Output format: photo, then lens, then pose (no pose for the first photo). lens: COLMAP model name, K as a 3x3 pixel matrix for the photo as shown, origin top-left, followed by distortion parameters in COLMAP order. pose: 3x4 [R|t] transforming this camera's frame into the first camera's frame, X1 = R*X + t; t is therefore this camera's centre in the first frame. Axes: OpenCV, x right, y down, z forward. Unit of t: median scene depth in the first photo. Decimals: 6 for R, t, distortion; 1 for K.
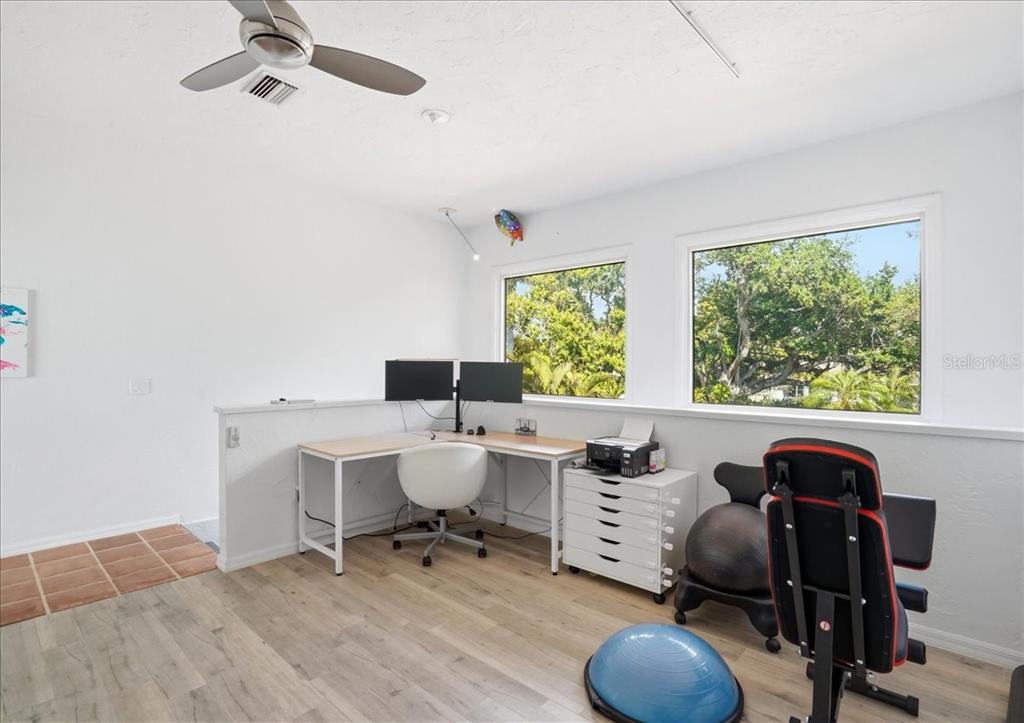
lens RADIAL K [[508.1, 0, 508.7], [0, 508.1, 367.8], [0, 0, 1]] dist [-0.028029, 0.005262]
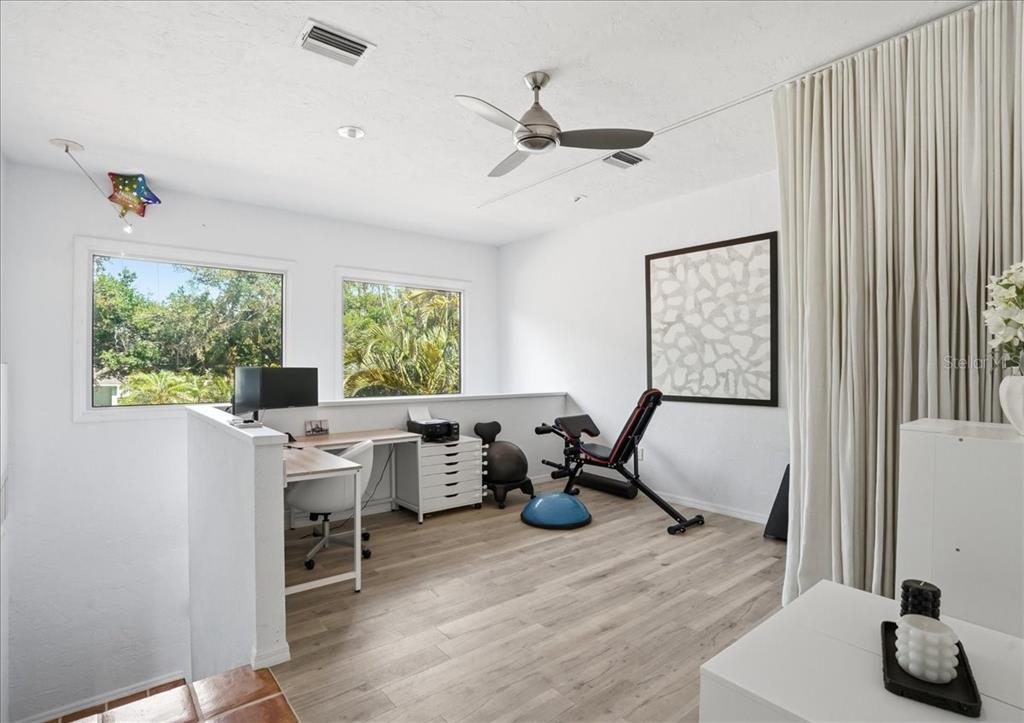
lens RADIAL K [[508.1, 0, 505.6], [0, 508.1, 363.4], [0, 0, 1]] dist [-0.028029, 0.005262]
pose [[0.149728, 0.003808, 0.988720, -1.375988], [0.005605, 0.999973, -0.004700, -0.016493], [-0.988711, 0.006245, 0.149703, 0.642162]]
